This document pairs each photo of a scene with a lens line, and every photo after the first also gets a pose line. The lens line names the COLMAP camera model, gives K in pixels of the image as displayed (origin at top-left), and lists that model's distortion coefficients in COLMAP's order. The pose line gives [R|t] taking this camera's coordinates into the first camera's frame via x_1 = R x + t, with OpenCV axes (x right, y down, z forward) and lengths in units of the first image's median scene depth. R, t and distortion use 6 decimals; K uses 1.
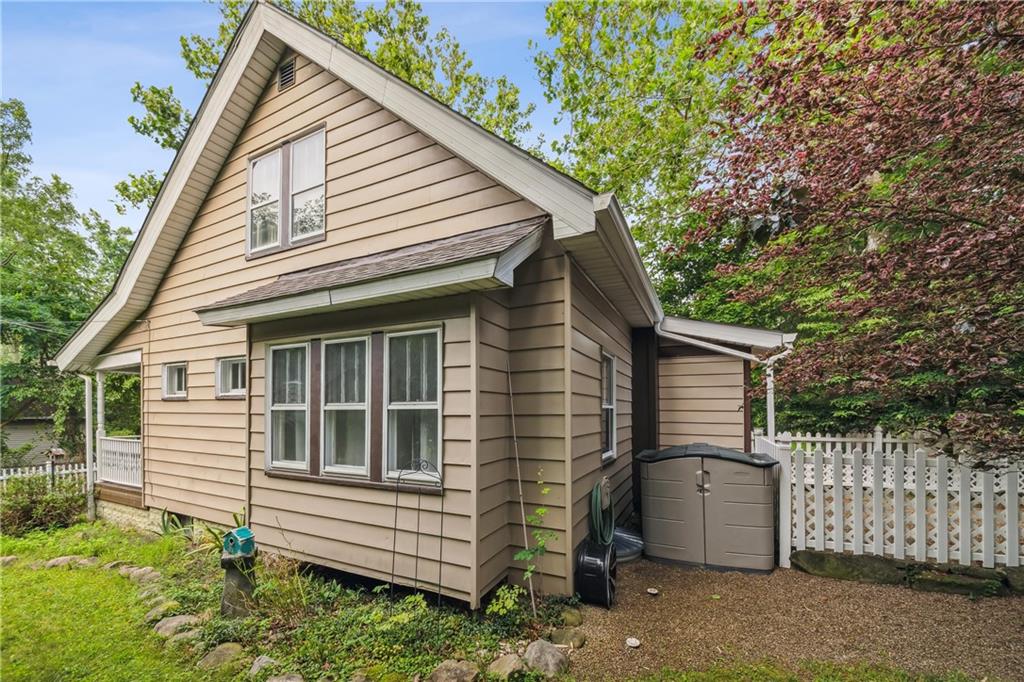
lens RADIAL K [[391.4, 0, 513.7], [0, 391.4, 420.9], [0, 0, 1]] dist [-0.019167, -0.000447]
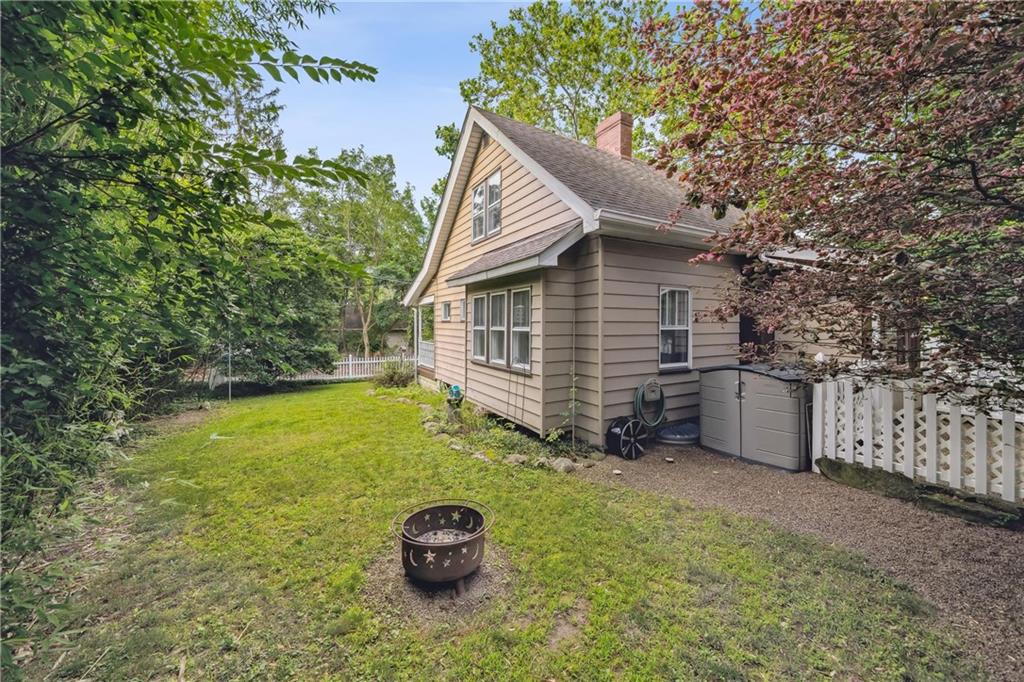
lens RADIAL K [[361.7, 0, 512.0], [0, 361.7, 341.0], [0, 0, 1]] dist [-0.000995, -0.000079]
pose [[0.820660, 0.026317, -0.570811, 0.591471], [-0.012680, 0.999532, 0.027852, -0.024555], [0.571276, -0.015619, 0.820609, -0.386349]]
